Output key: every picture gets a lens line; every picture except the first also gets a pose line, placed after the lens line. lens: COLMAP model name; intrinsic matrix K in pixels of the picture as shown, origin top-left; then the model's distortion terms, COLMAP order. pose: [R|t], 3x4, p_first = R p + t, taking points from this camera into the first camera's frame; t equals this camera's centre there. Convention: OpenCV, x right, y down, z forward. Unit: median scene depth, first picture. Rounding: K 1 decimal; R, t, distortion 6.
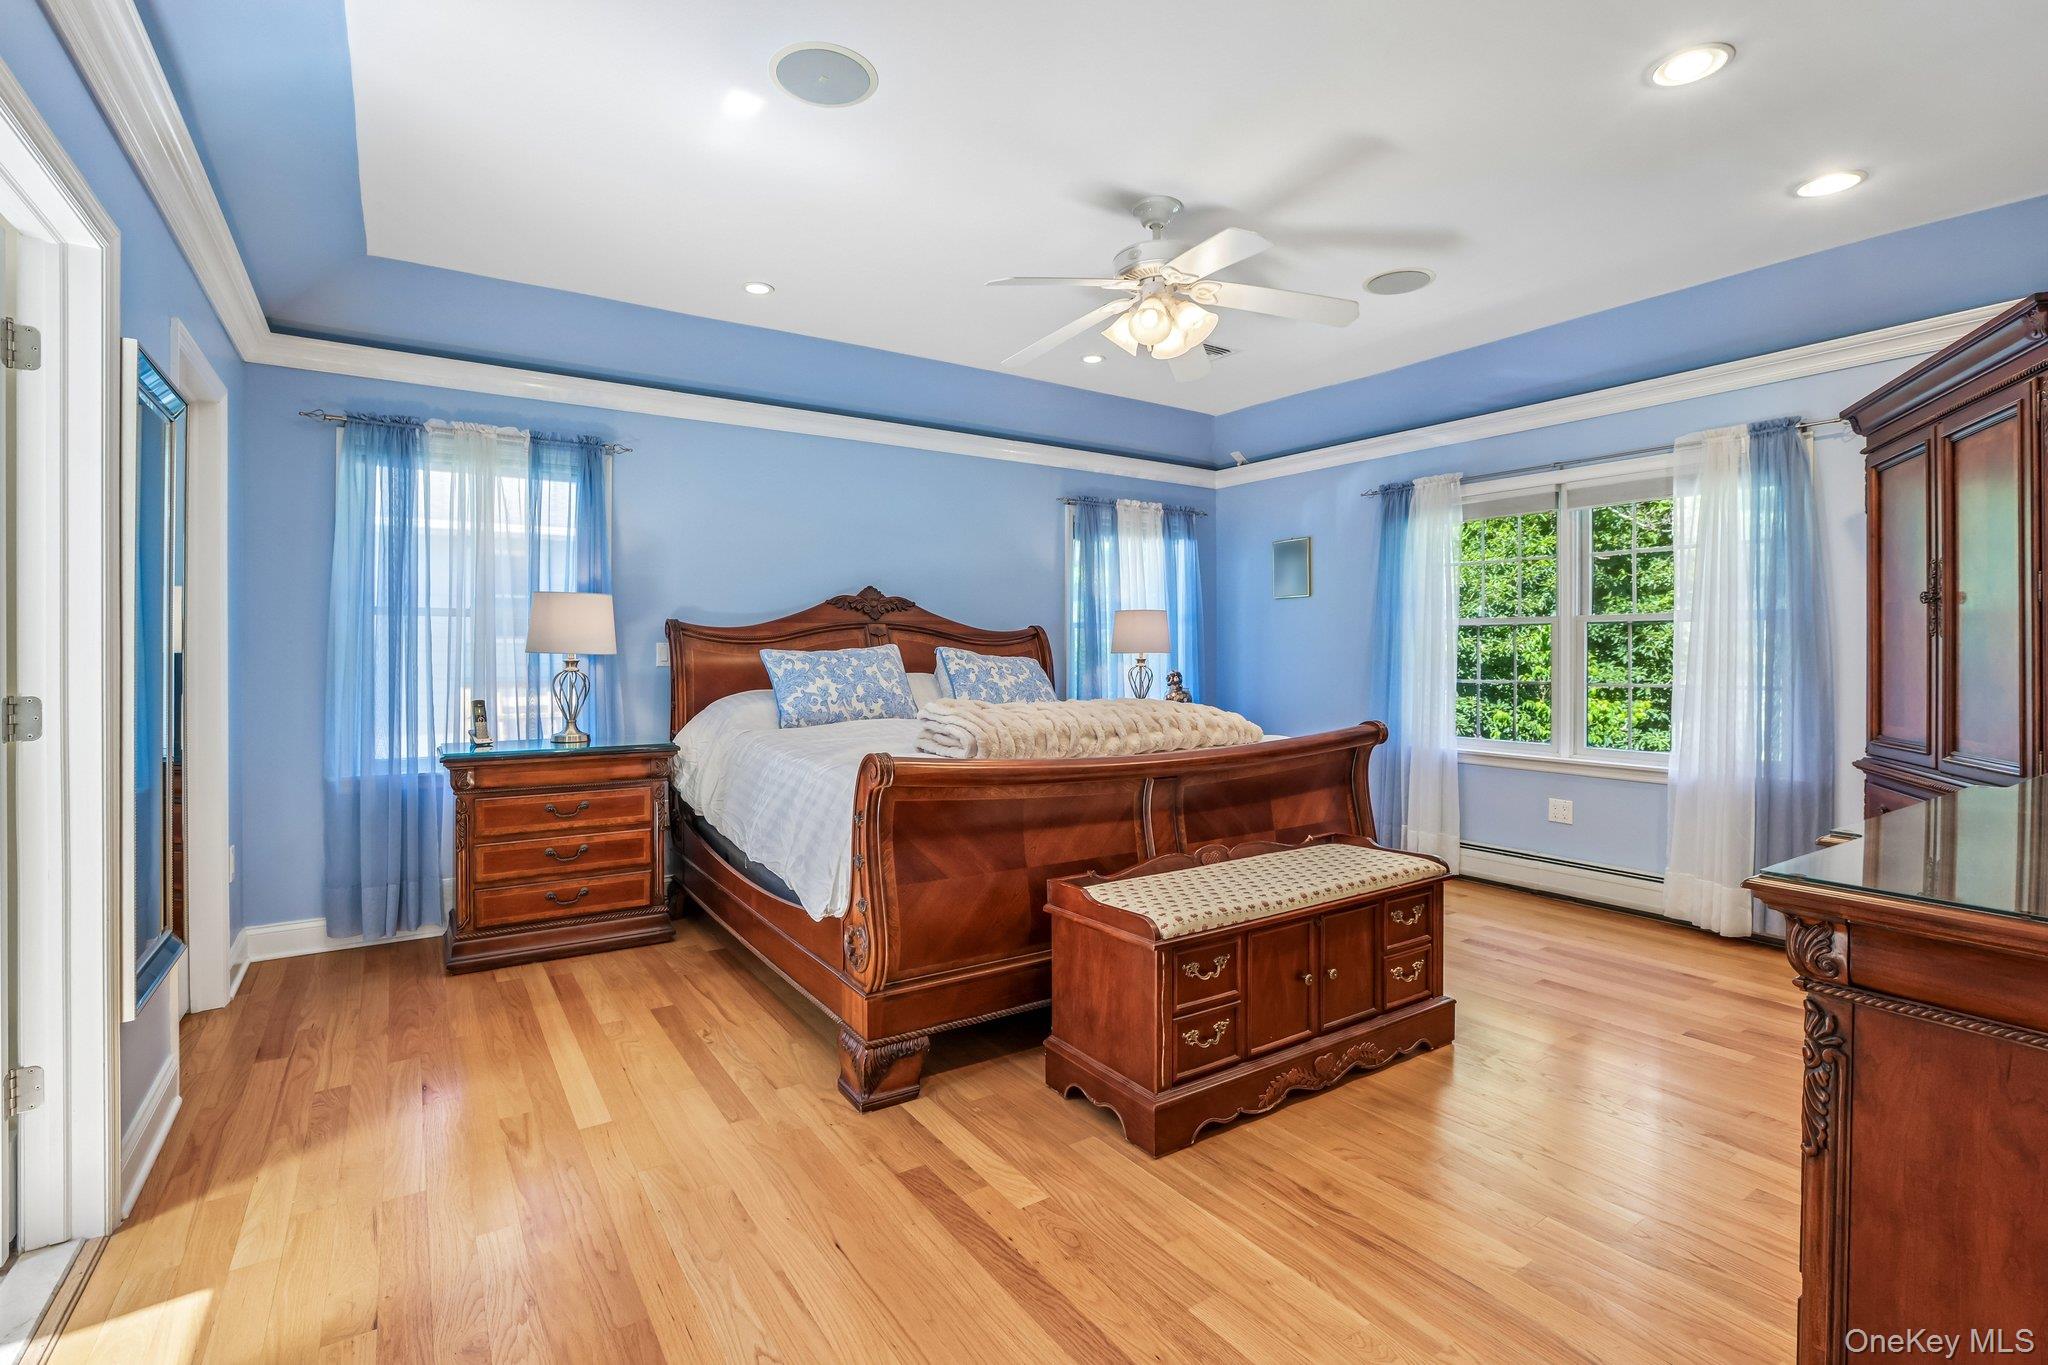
lens RADIAL K [[948.4, 0, 1034.0], [0, 948.4, 654.1], [0, 0, 1]] dist [-0.048396, 0.024366]
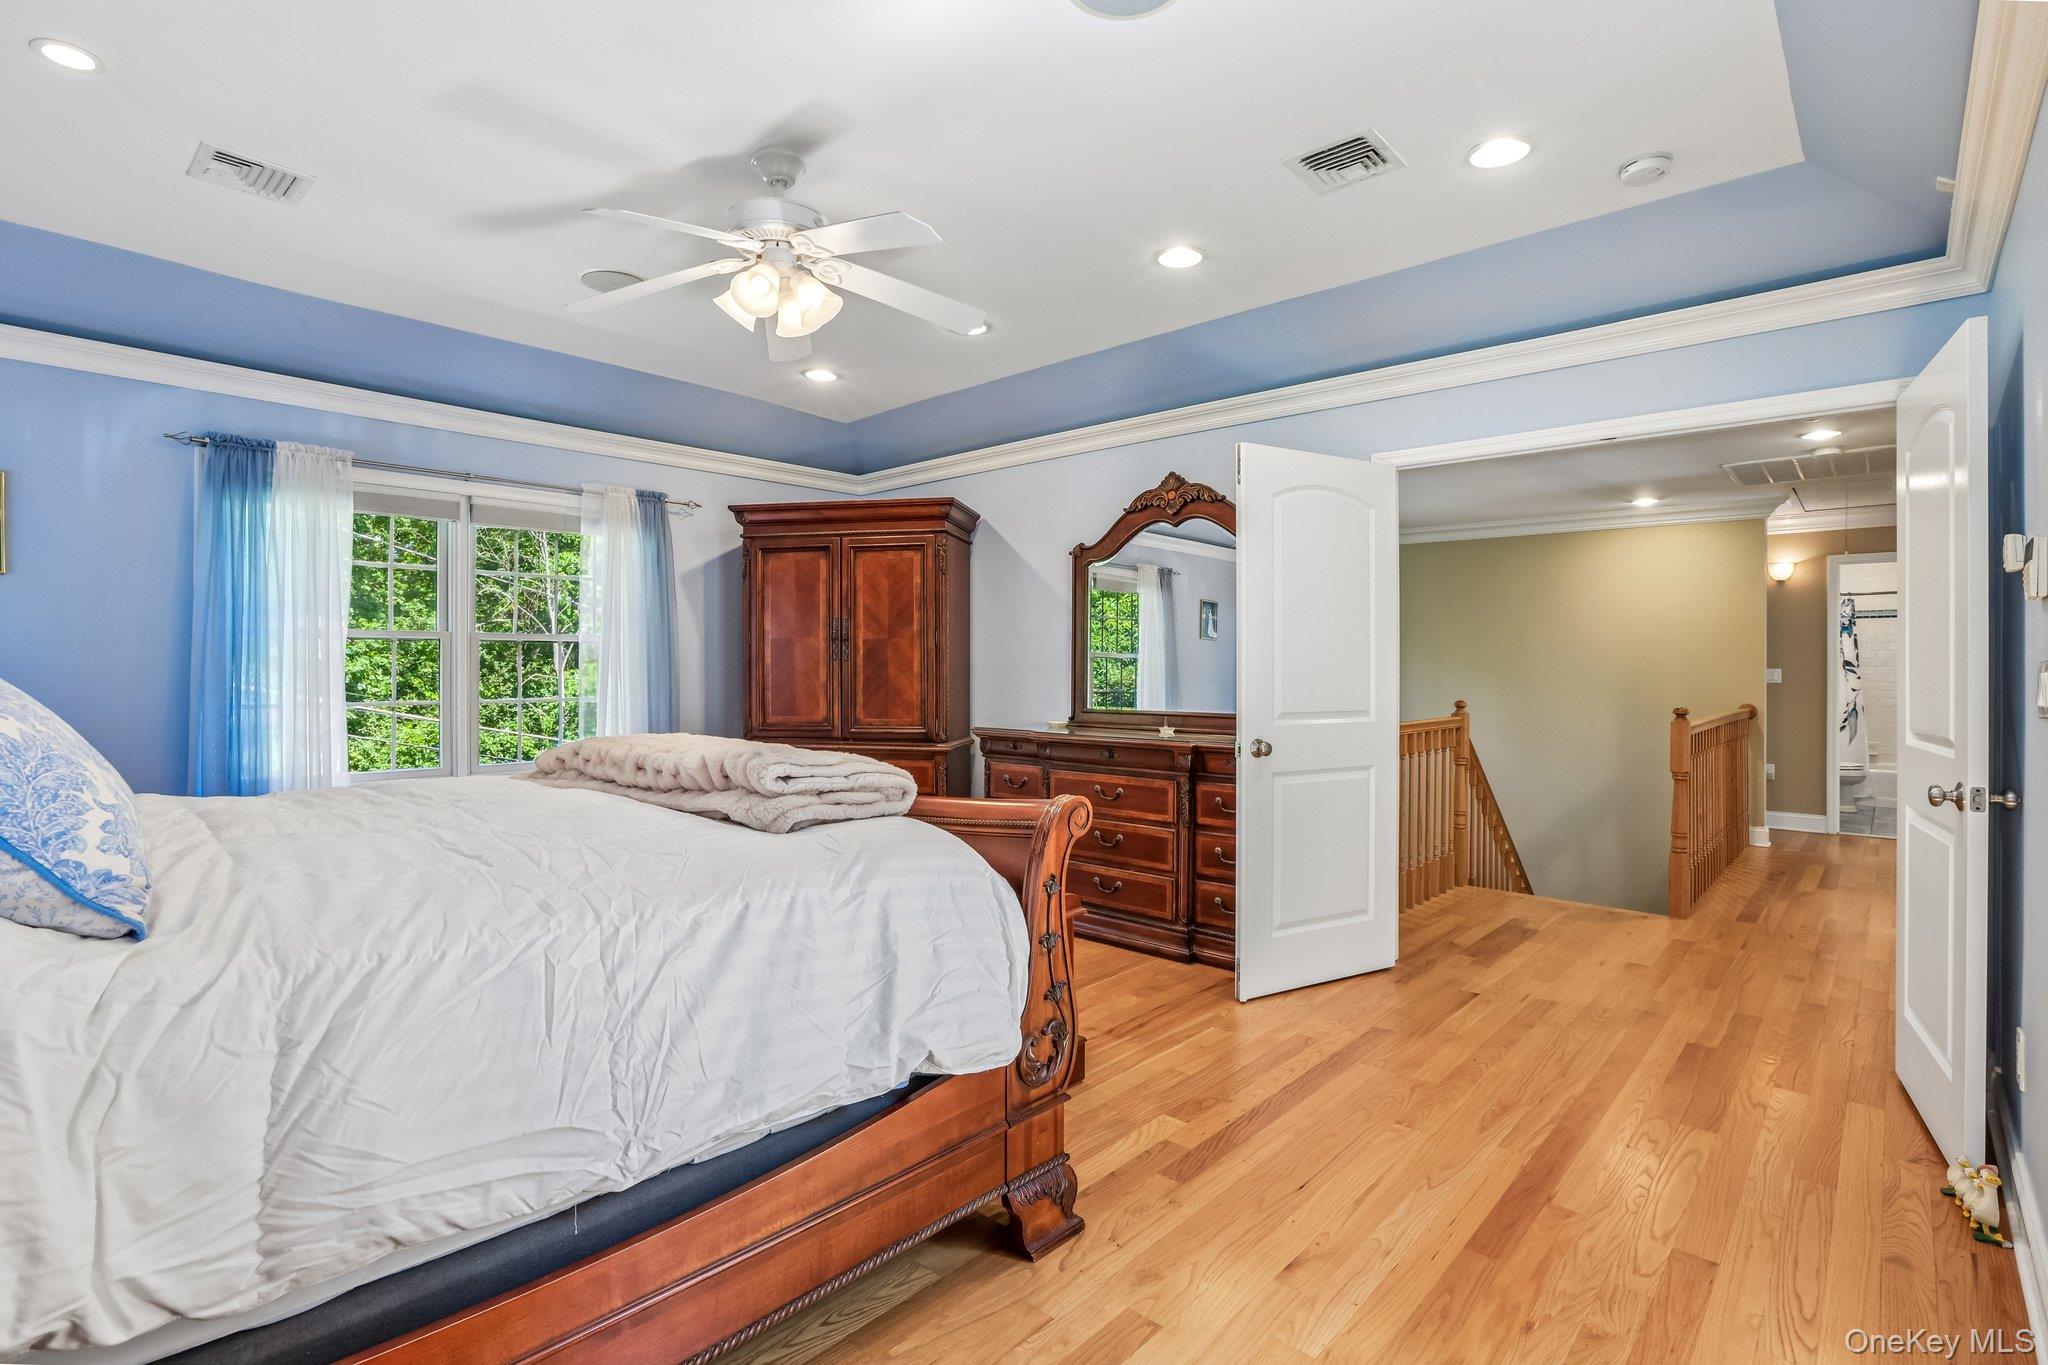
lens RADIAL K [[948.4, 0, 1034.0], [0, 948.4, 654.1], [0, 0, 1]] dist [-0.048396, 0.024366]
pose [[-0.227584, 0.008412, 0.973722, -0.774899], [-0.002643, 0.999954, -0.009256, -0.014060], [-0.973755, -0.004680, -0.227551, 0.966271]]
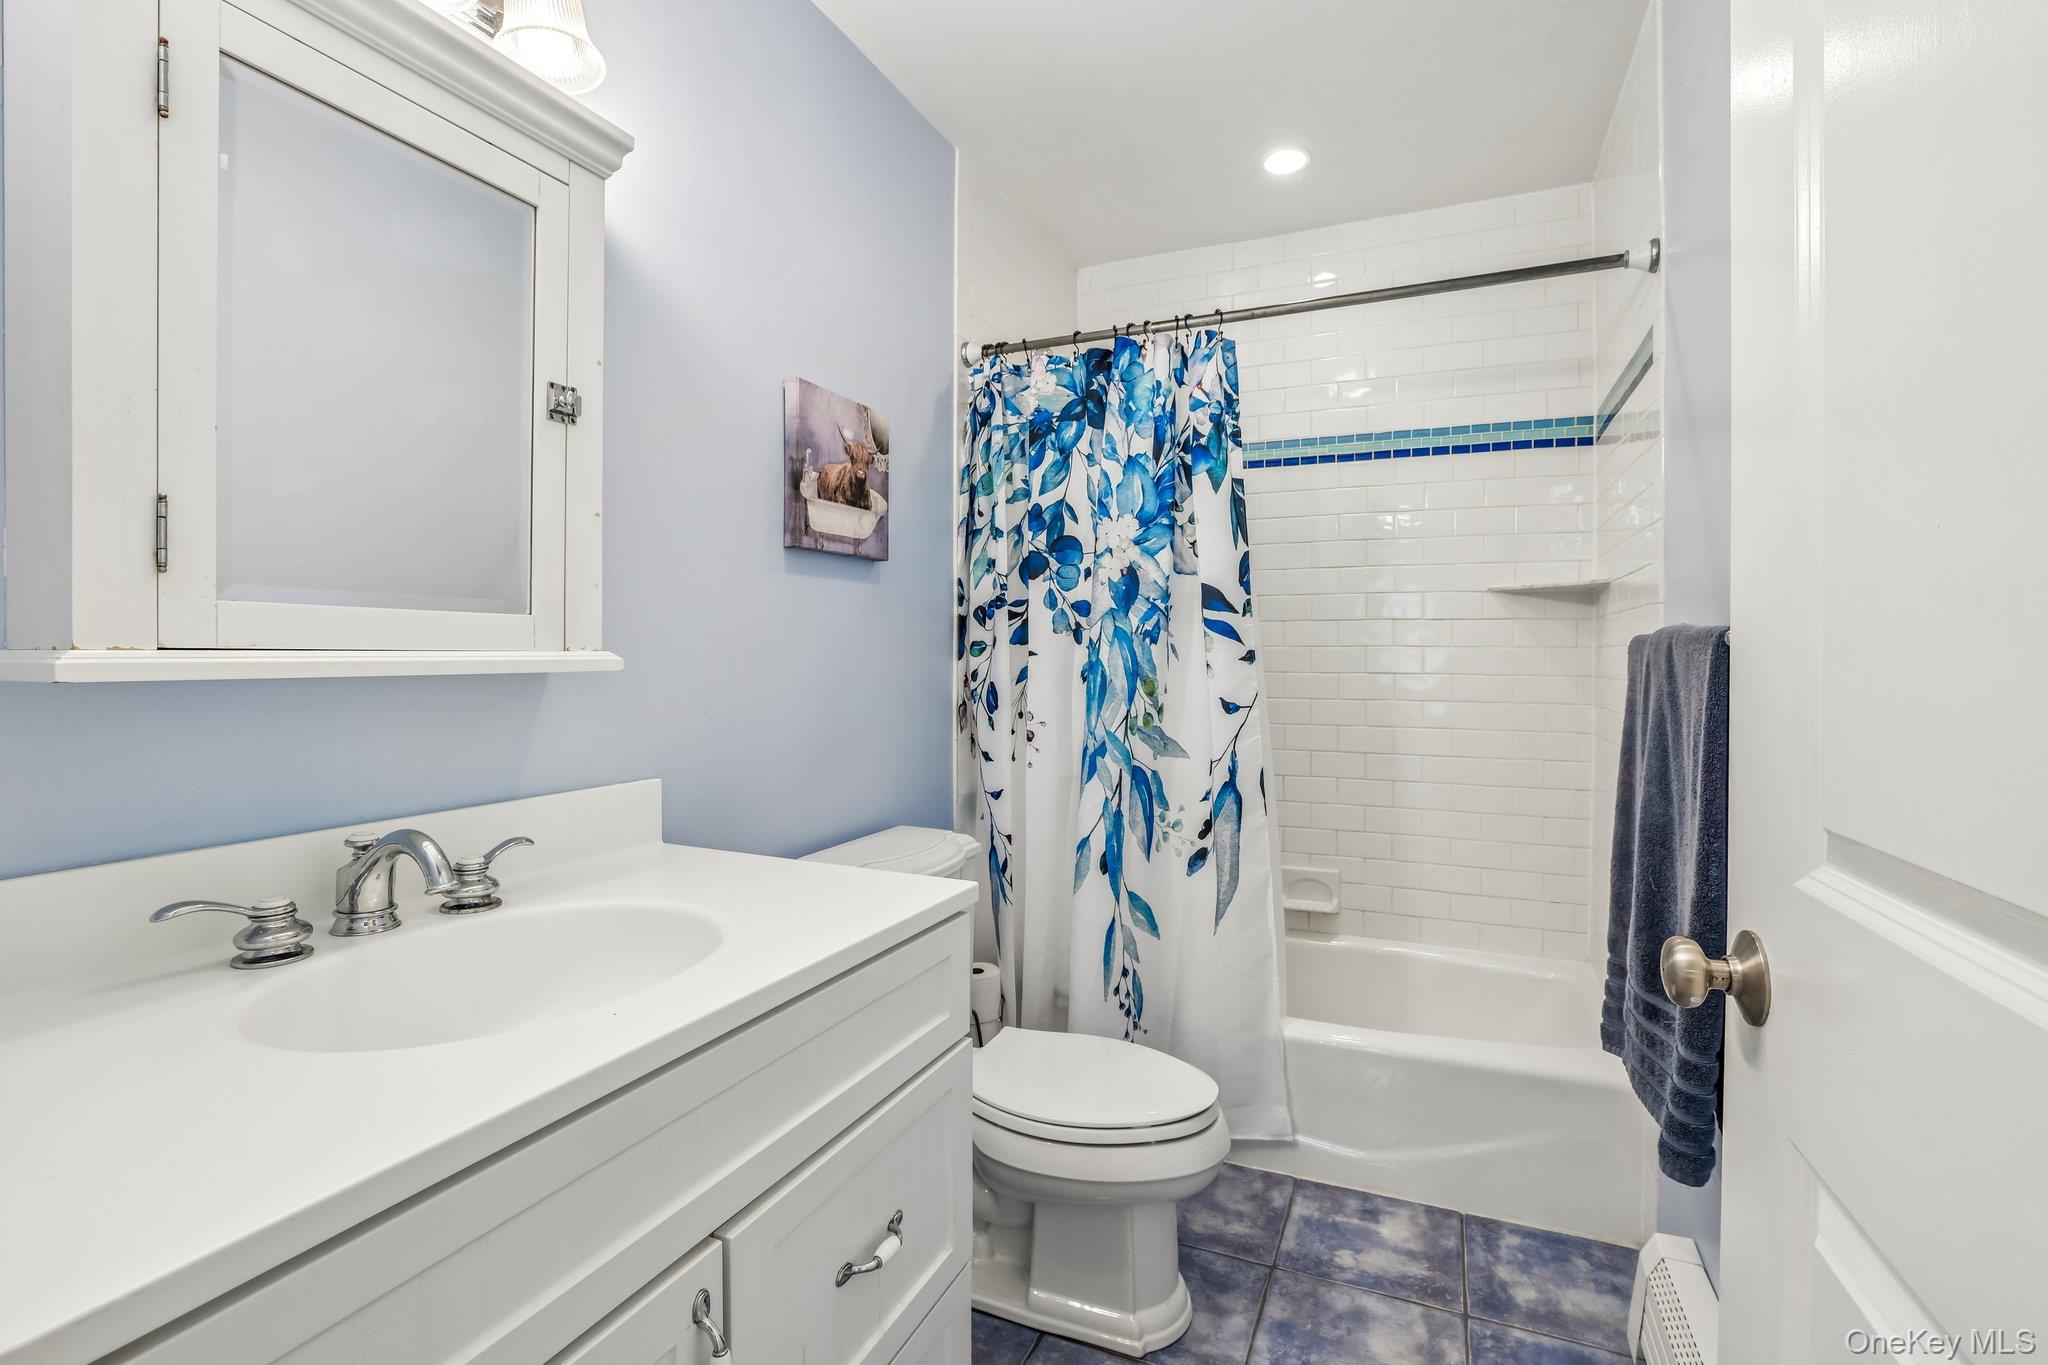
lens RADIAL K [[948.4, 0, 1034.0], [0, 948.4, 654.1], [0, 0, 1]] dist [-0.048396, 0.024366]
pose [[-0.530434, 0.001831, 0.847724, 0.988661], [-0.003921, 0.999982, -0.004613, 0.029731], [-0.847717, -0.005771, -0.530417, -1.766395]]
